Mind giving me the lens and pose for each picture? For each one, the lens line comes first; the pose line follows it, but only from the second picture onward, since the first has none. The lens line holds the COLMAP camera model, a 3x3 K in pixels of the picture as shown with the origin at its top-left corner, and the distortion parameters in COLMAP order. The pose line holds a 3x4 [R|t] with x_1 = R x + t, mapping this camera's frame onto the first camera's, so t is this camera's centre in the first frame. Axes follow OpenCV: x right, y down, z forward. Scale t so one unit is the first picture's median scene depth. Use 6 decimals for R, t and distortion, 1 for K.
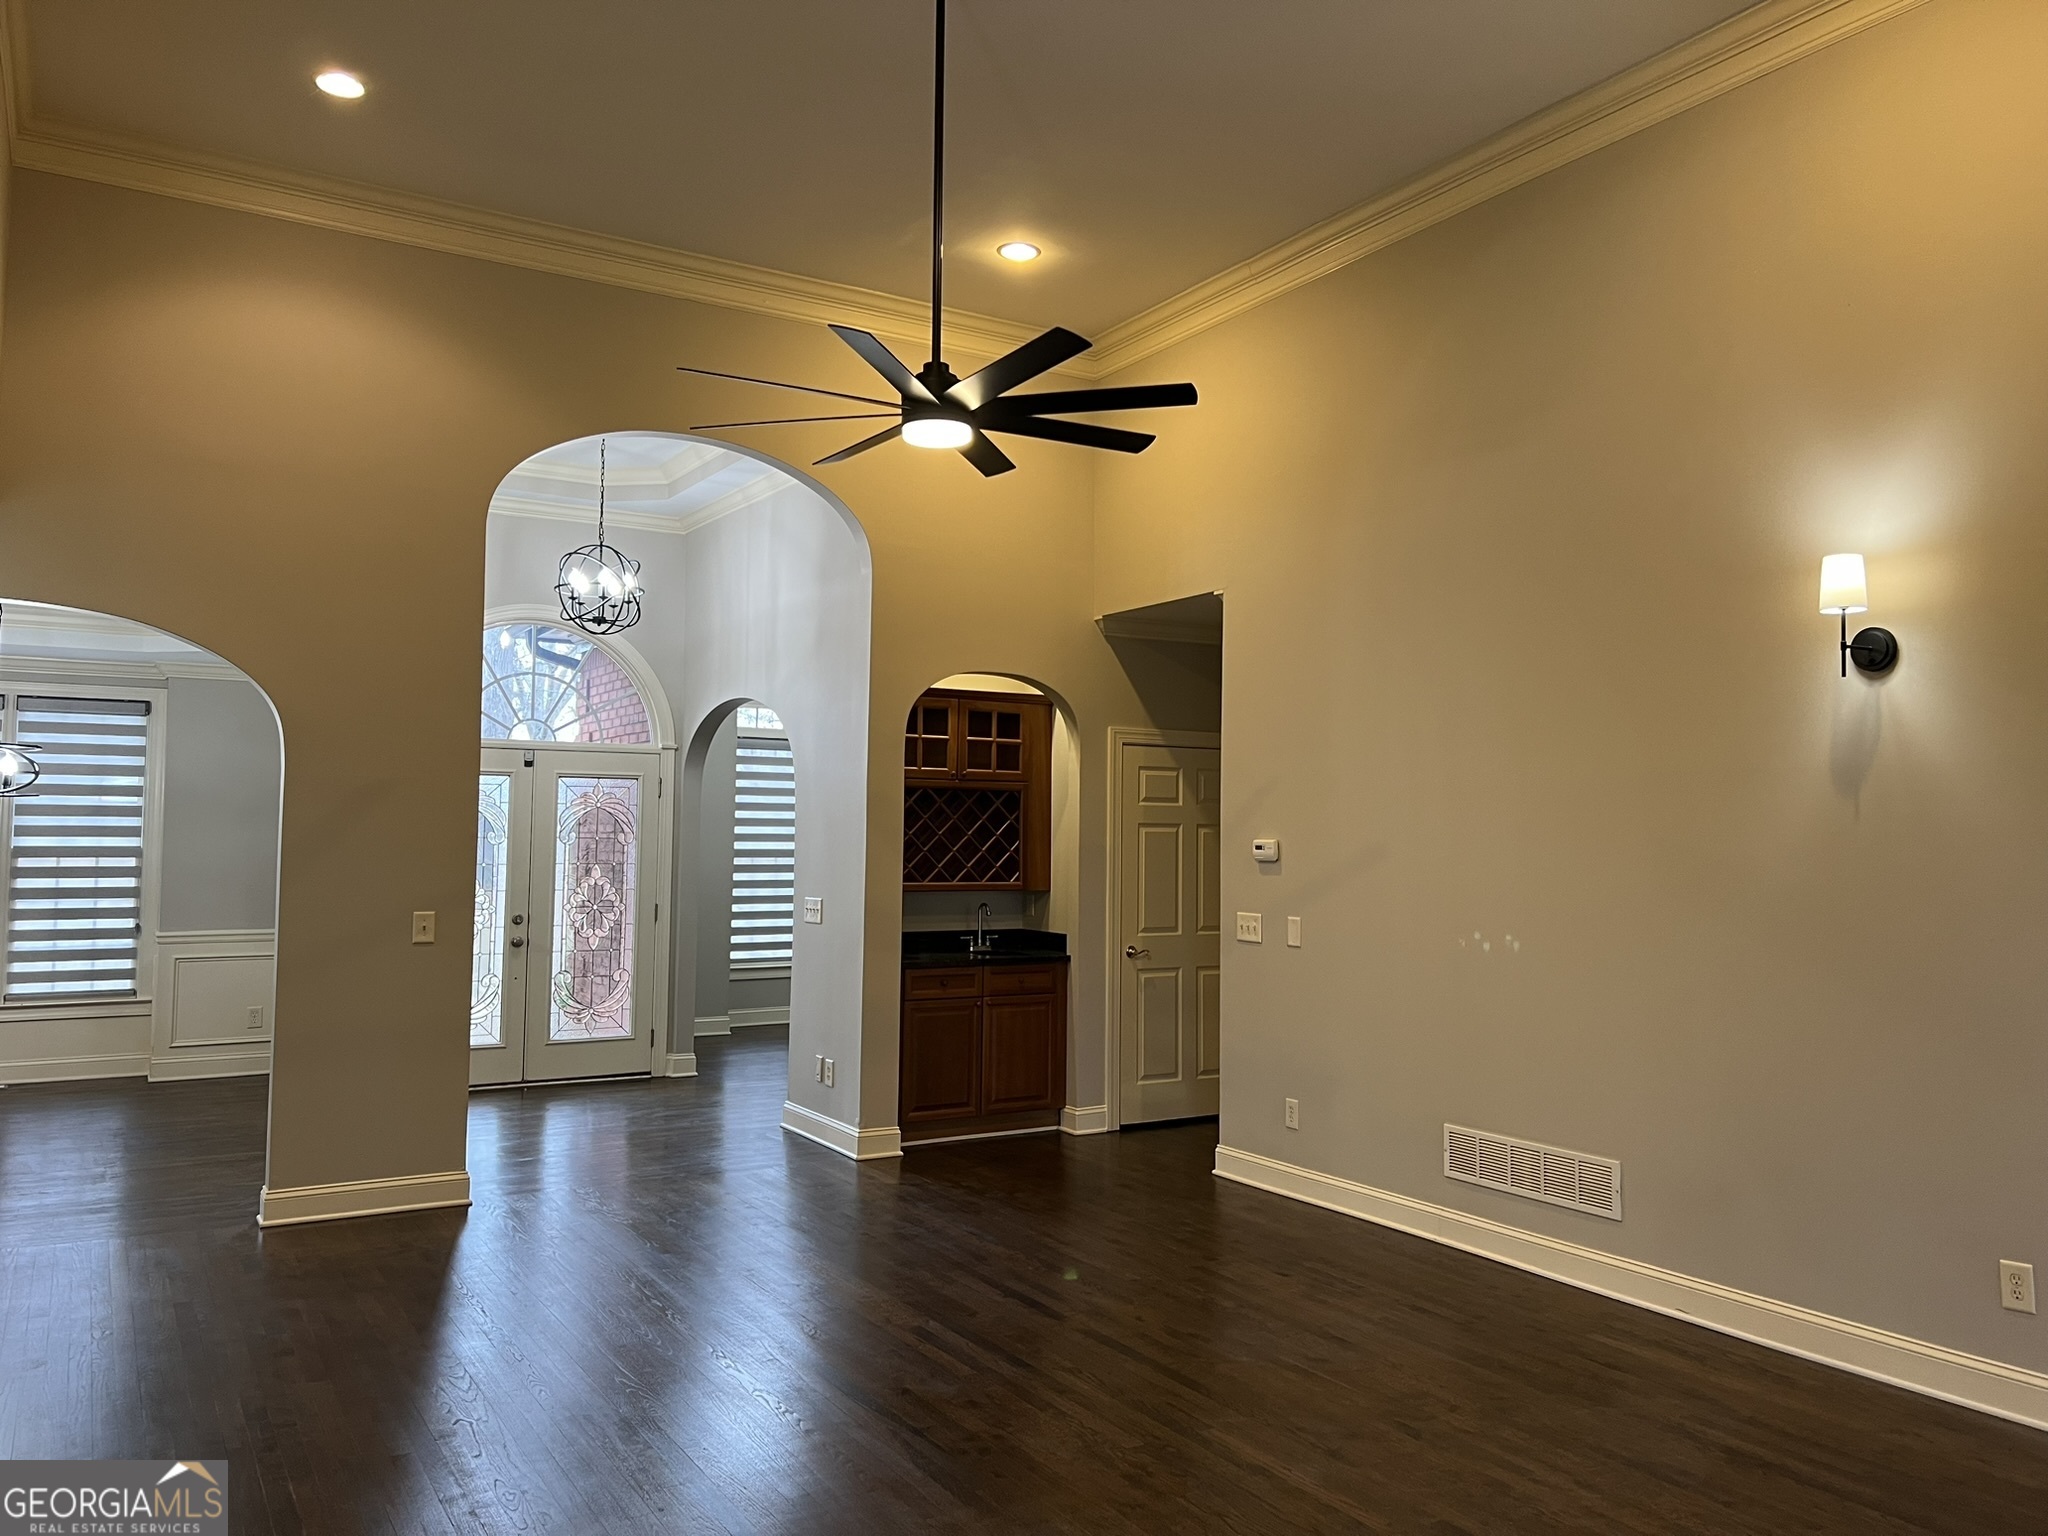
lens RADIAL K [[1525.8, 0, 1033.2], [0, 1525.8, 743.5], [0, 0, 1]] dist [0.065471, -0.076547]
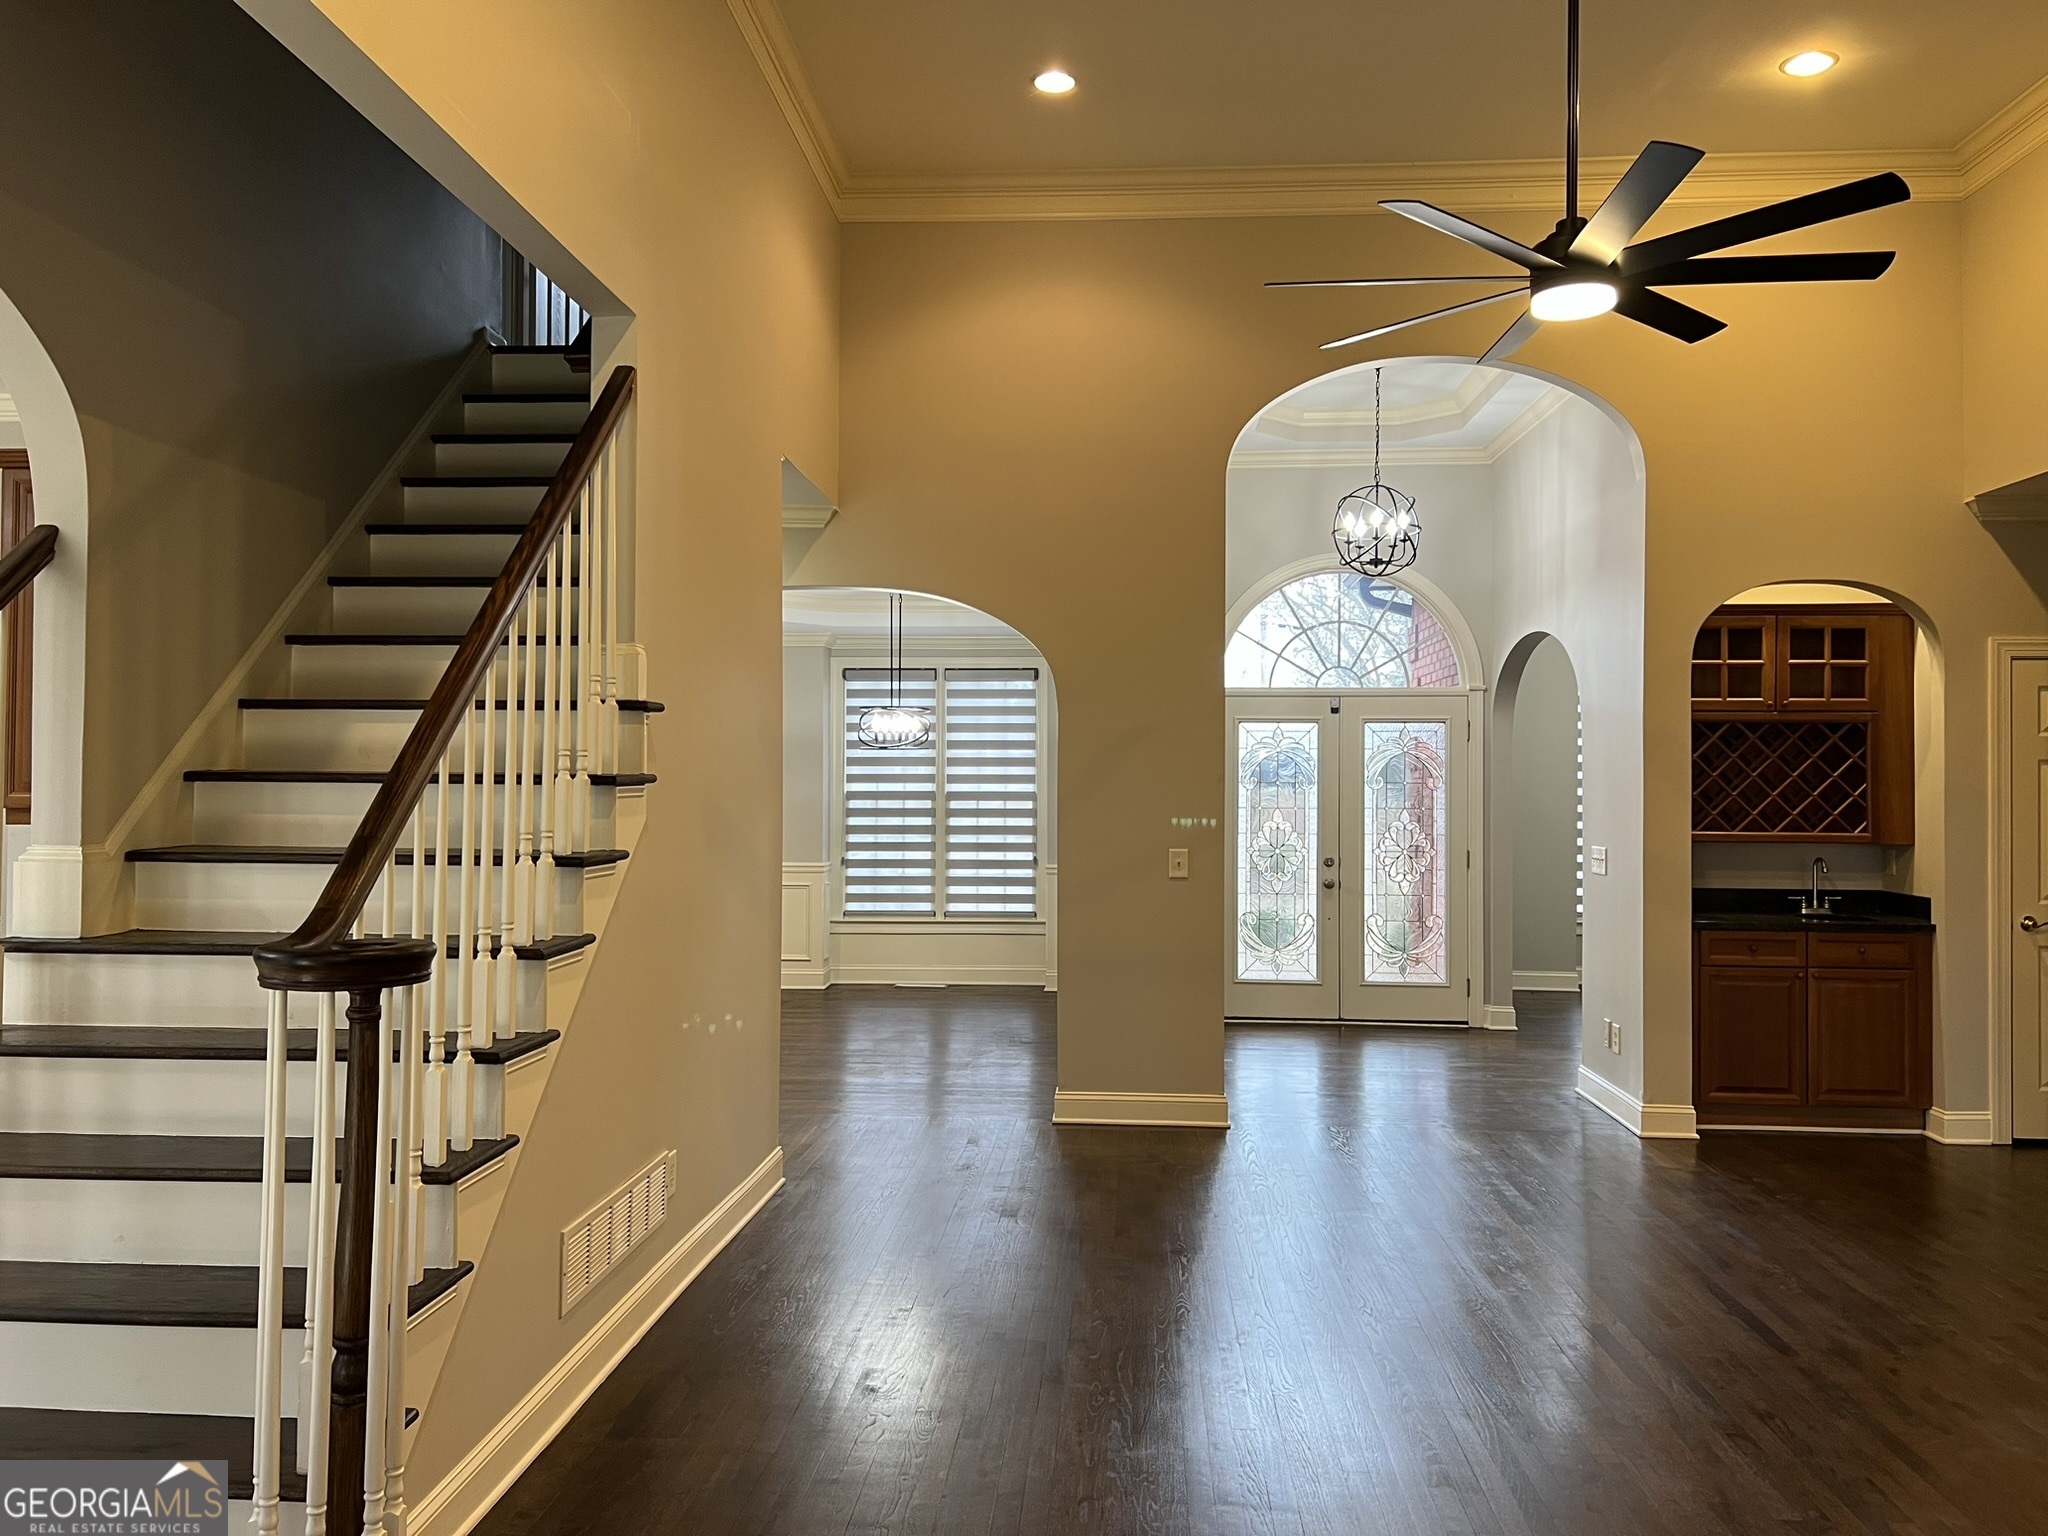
lens RADIAL K [[1517.6, 0, 1024.0], [0, 1517.6, 768.0], [0, 0, 1]] dist [0.069295, -0.077617]
pose [[0.818510, -0.011102, -0.574385, 0.095622], [0.038746, 0.998603, 0.035913, 0.008121], [0.573184, -0.051651, 0.817797, 0.059968]]
